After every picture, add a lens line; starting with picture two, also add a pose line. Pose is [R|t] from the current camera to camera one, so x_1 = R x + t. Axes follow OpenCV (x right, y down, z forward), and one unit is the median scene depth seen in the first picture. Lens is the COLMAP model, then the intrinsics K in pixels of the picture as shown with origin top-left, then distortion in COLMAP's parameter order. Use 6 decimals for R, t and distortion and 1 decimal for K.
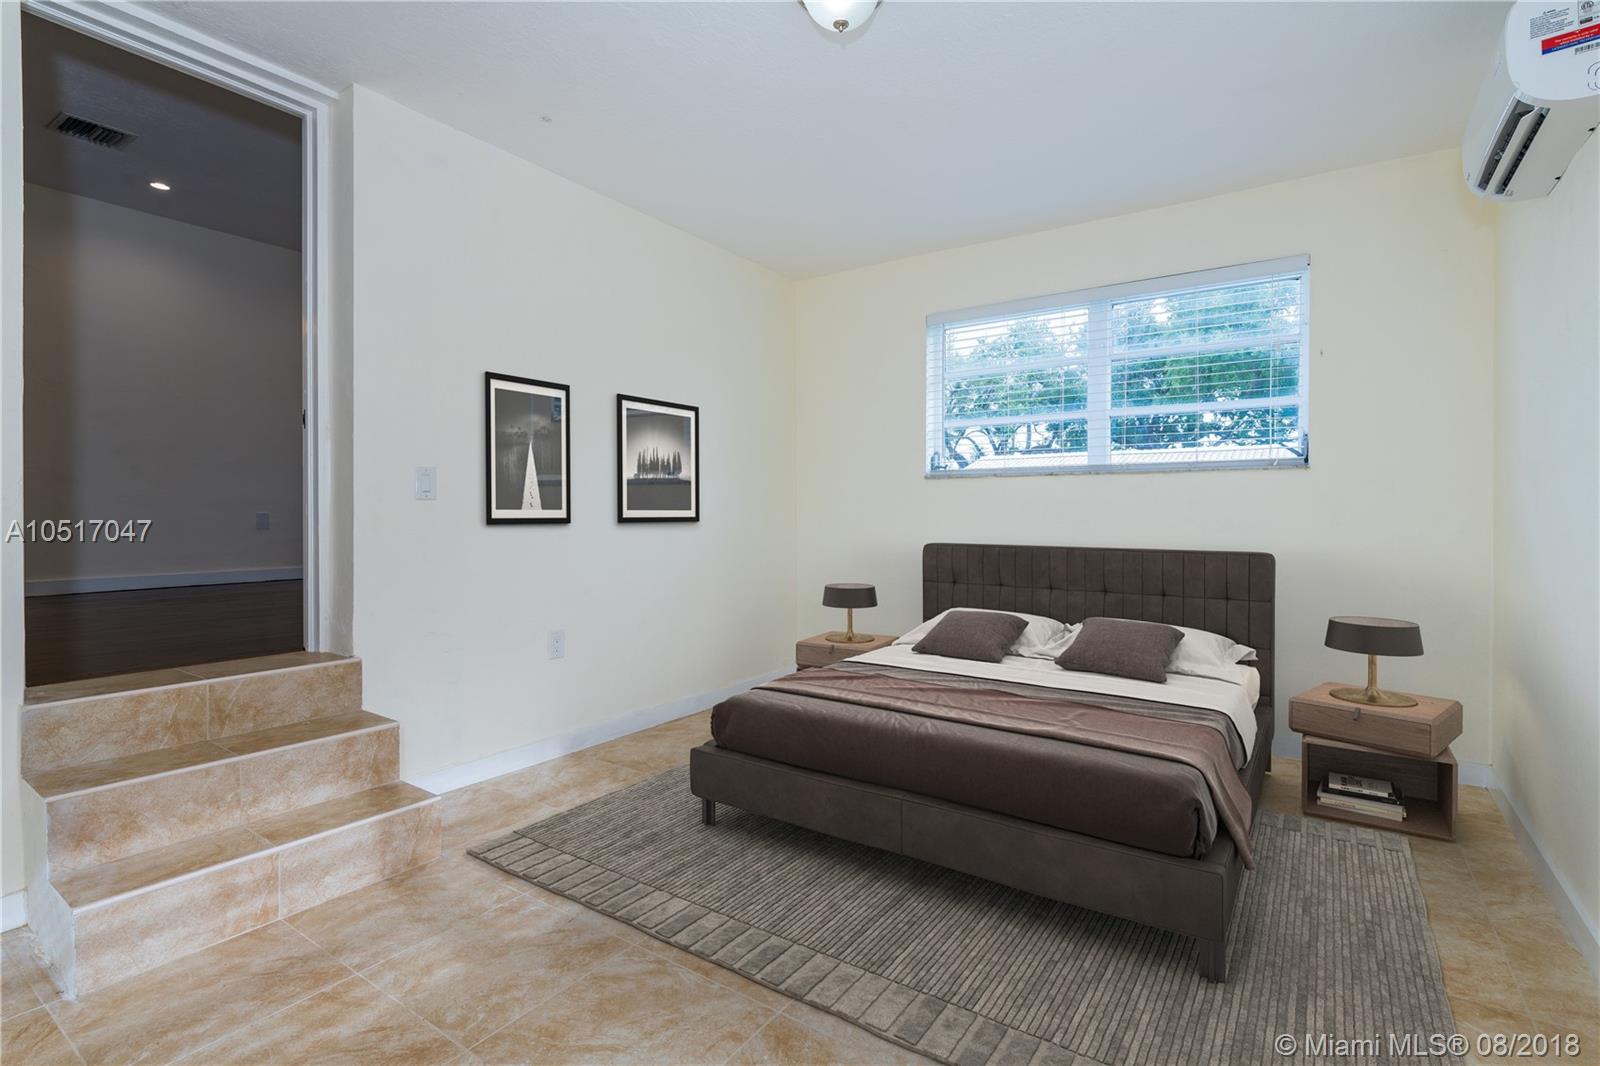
lens RADIAL K [[750.8, 0, 852.4], [0, 750.8, 518.6], [0, 0, 1]] dist [-0.002064, -0.000707]
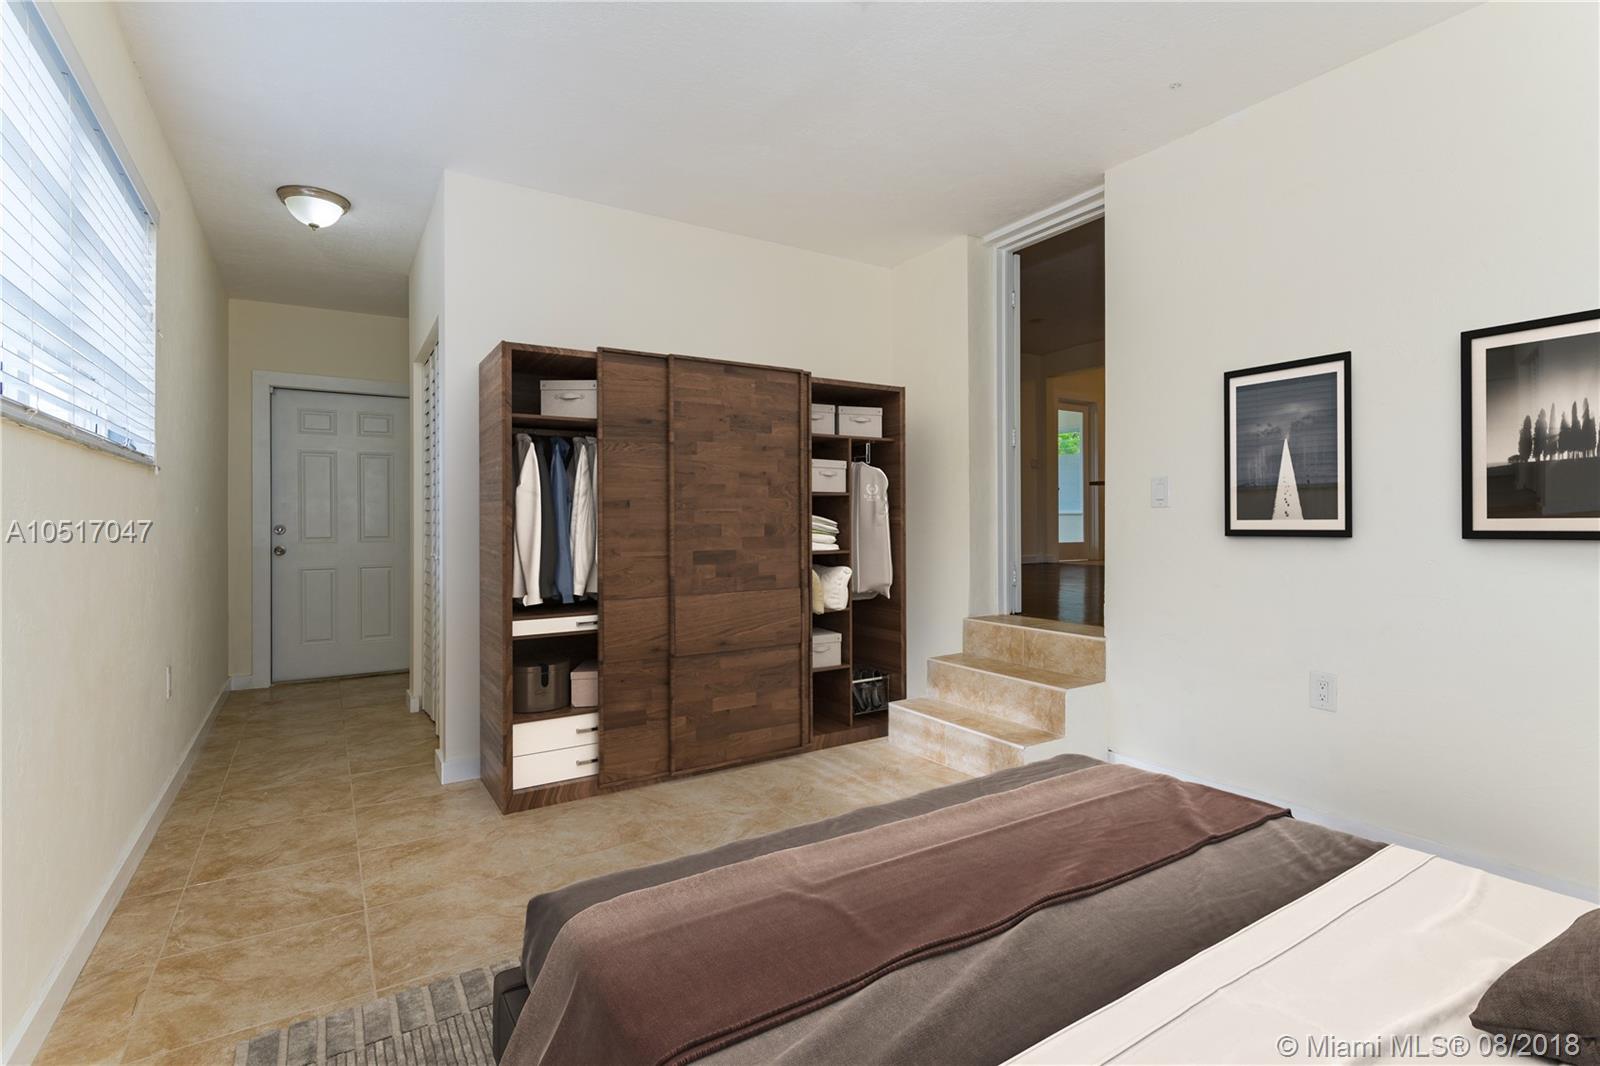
lens RADIAL K [[750.8, 0, 804.2], [0, 750.8, 523.7], [0, 0, 1]] dist [-0.002064, -0.000707]
pose [[-0.417334, 0.002864, -0.908749, 0.567250], [-0.005030, 0.999972, 0.005461, -0.009087], [0.908739, 0.006850, -0.417308, 0.889041]]
